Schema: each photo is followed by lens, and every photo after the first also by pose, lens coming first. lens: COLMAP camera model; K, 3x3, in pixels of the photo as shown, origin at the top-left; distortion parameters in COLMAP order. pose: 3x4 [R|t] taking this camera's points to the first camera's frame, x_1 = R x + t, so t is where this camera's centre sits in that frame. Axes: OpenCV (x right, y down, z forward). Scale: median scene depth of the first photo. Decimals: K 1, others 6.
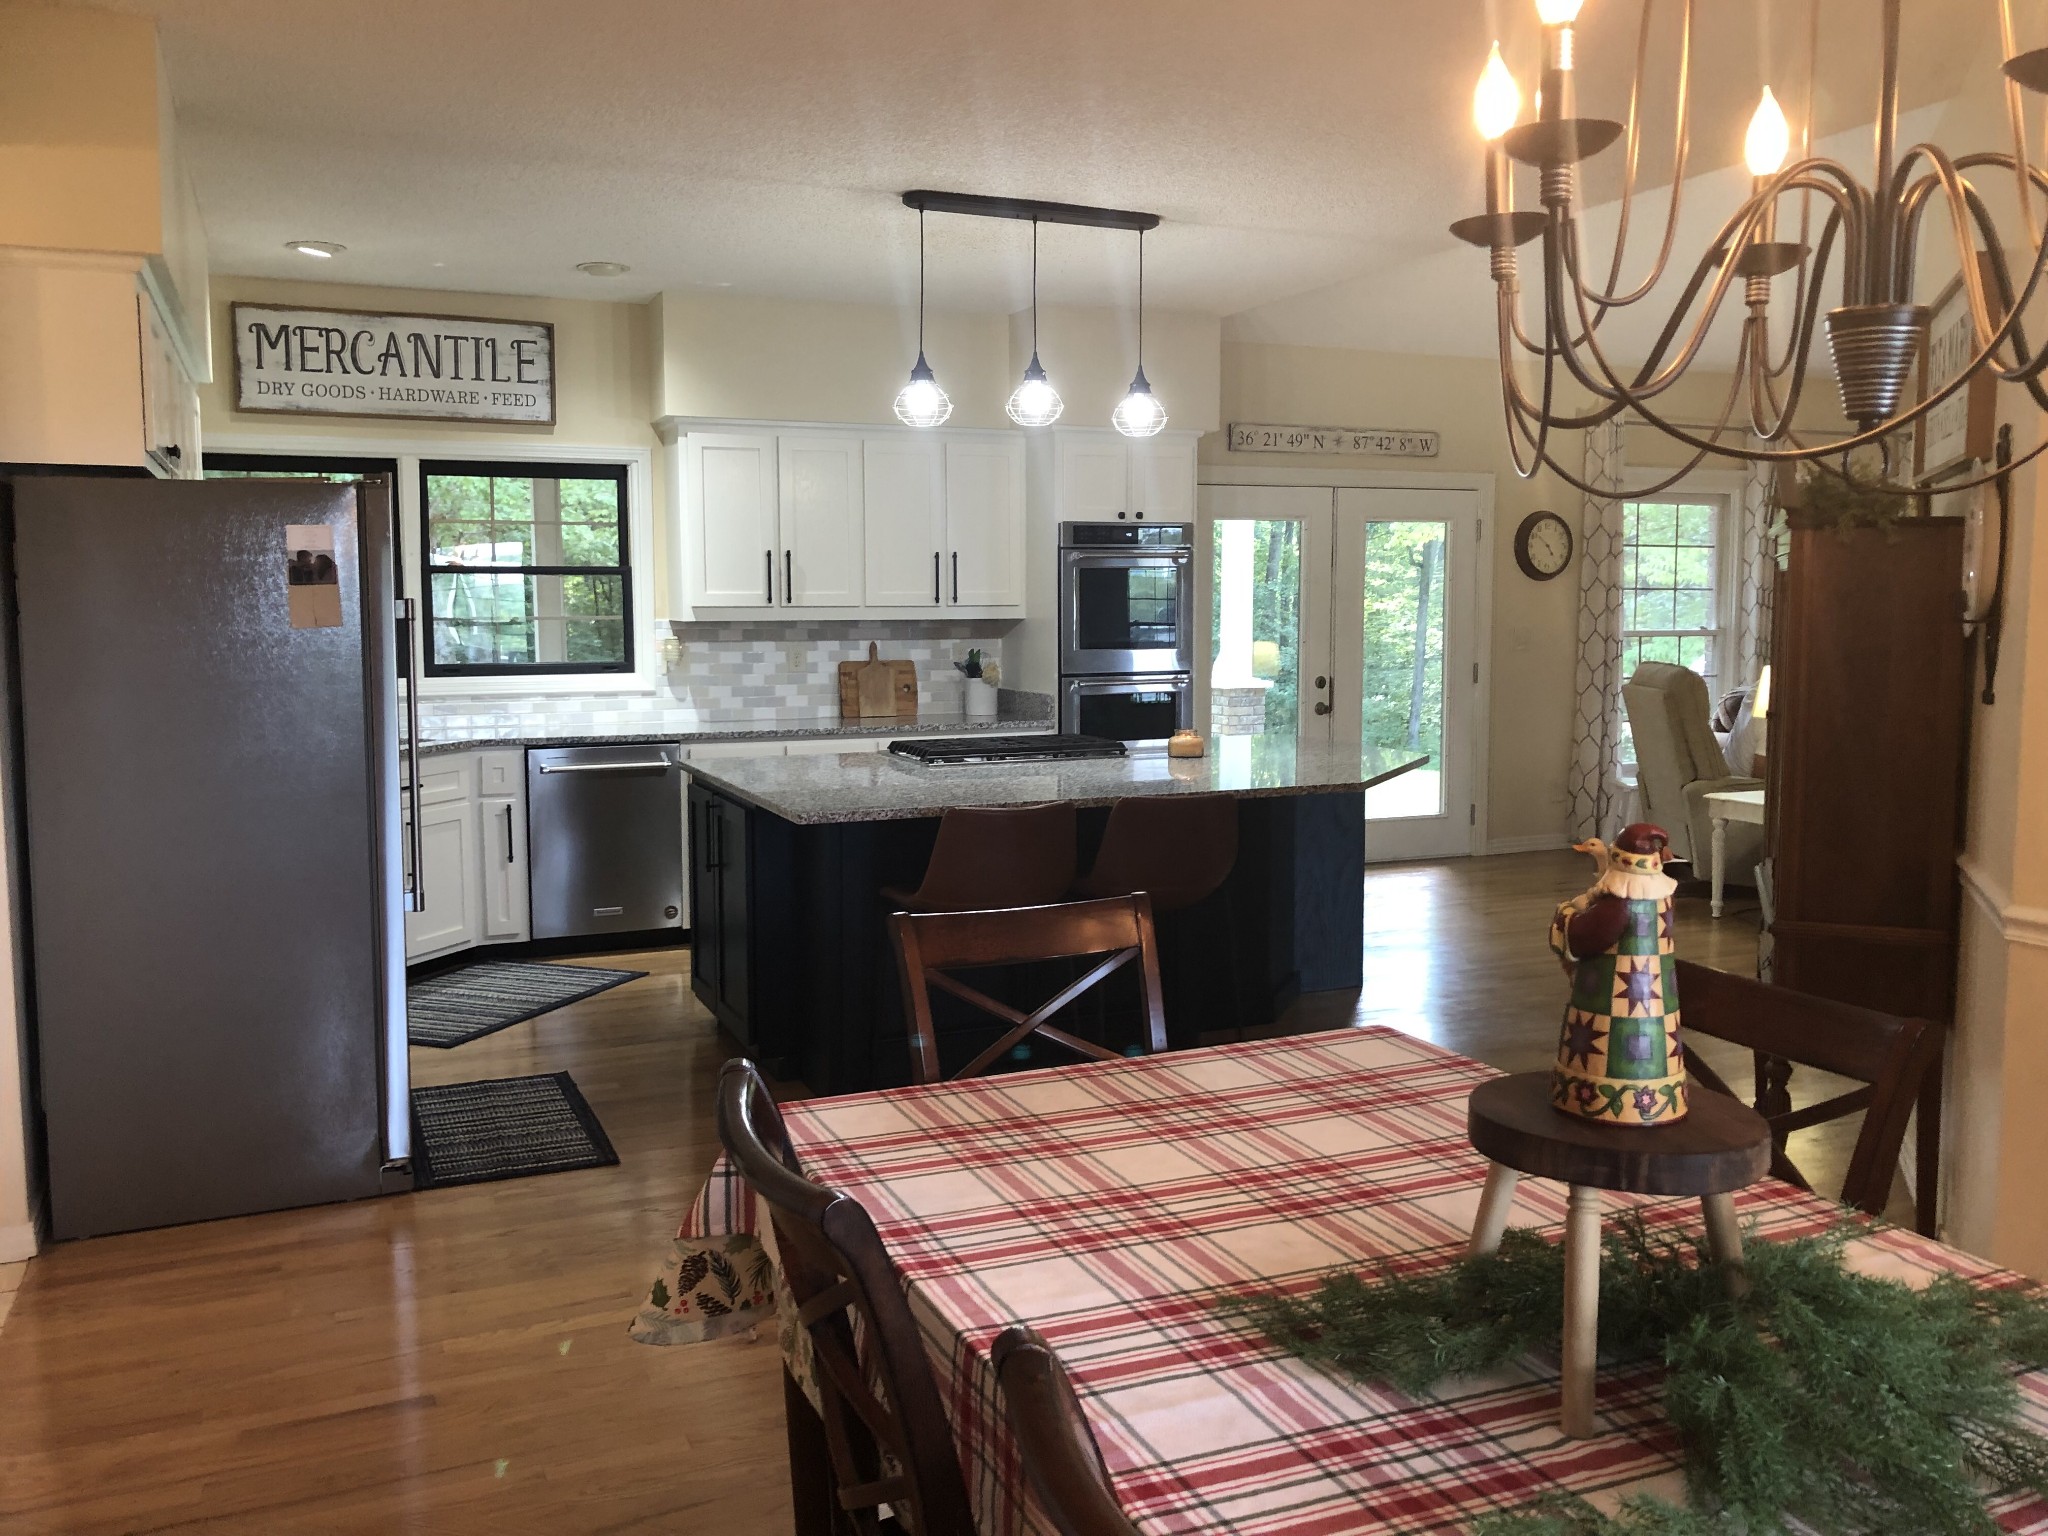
lens RADIAL K [[1682.1, 0, 1024.0], [0, 1682.1, 768.0], [0, 0, 1]] dist [0.004539, 0.001999]
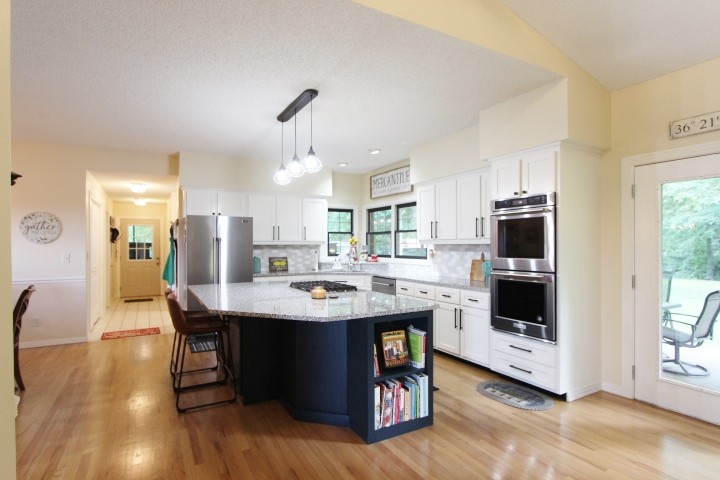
lens RADIAL K [[380.8, 0, 360.0], [0, 380.8, 240.0], [0, 0, 1]] dist [0.000286, 0.000362]
pose [[0.107323, -0.008825, -0.994185, 0.543237], [-0.087996, 0.995952, -0.018340, -0.073659], [0.990322, 0.089452, 0.106112, 0.820505]]
